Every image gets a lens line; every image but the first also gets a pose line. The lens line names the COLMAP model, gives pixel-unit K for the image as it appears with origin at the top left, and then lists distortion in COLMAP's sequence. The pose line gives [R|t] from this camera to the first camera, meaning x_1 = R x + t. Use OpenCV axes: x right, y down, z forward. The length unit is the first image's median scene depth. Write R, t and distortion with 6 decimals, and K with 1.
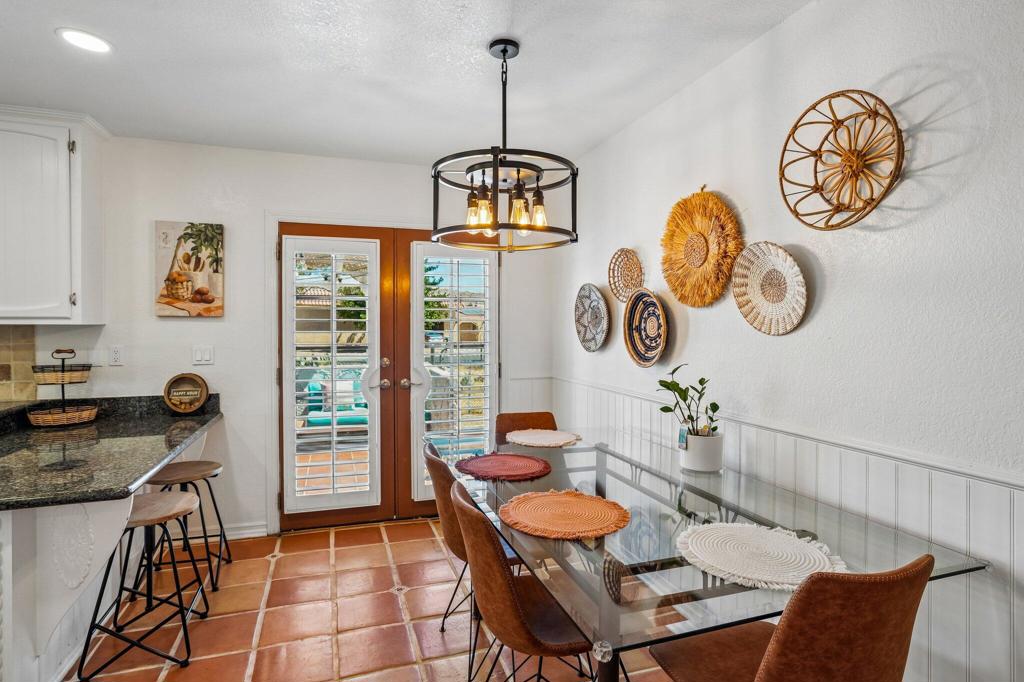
lens RADIAL K [[533.3, 0, 506.8], [0, 533.3, 336.5], [0, 0, 1]] dist [-0.000018, 0.000323]
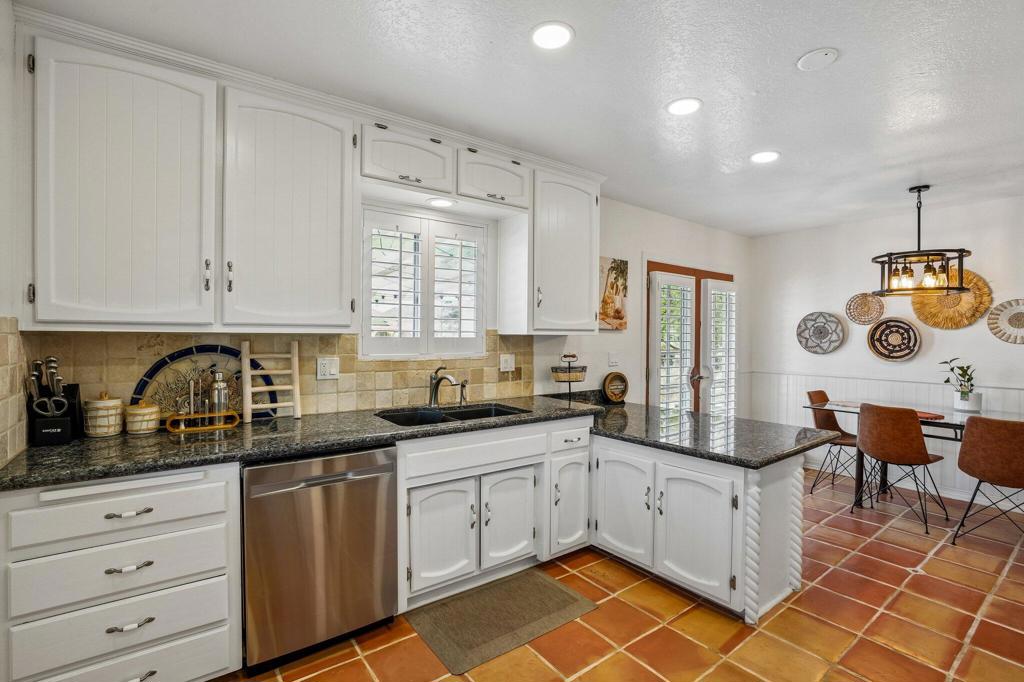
lens RADIAL K [[469.9, 0, 516.1], [0, 469.9, 343.6], [0, 0, 1]] dist [-0.004311, -0.000205]
pose [[0.936849, 0.001165, 0.349731, -1.248296], [-0.000218, 0.999996, -0.002748, 0.001230], [-0.349733, 0.002498, 0.936846, -0.011343]]
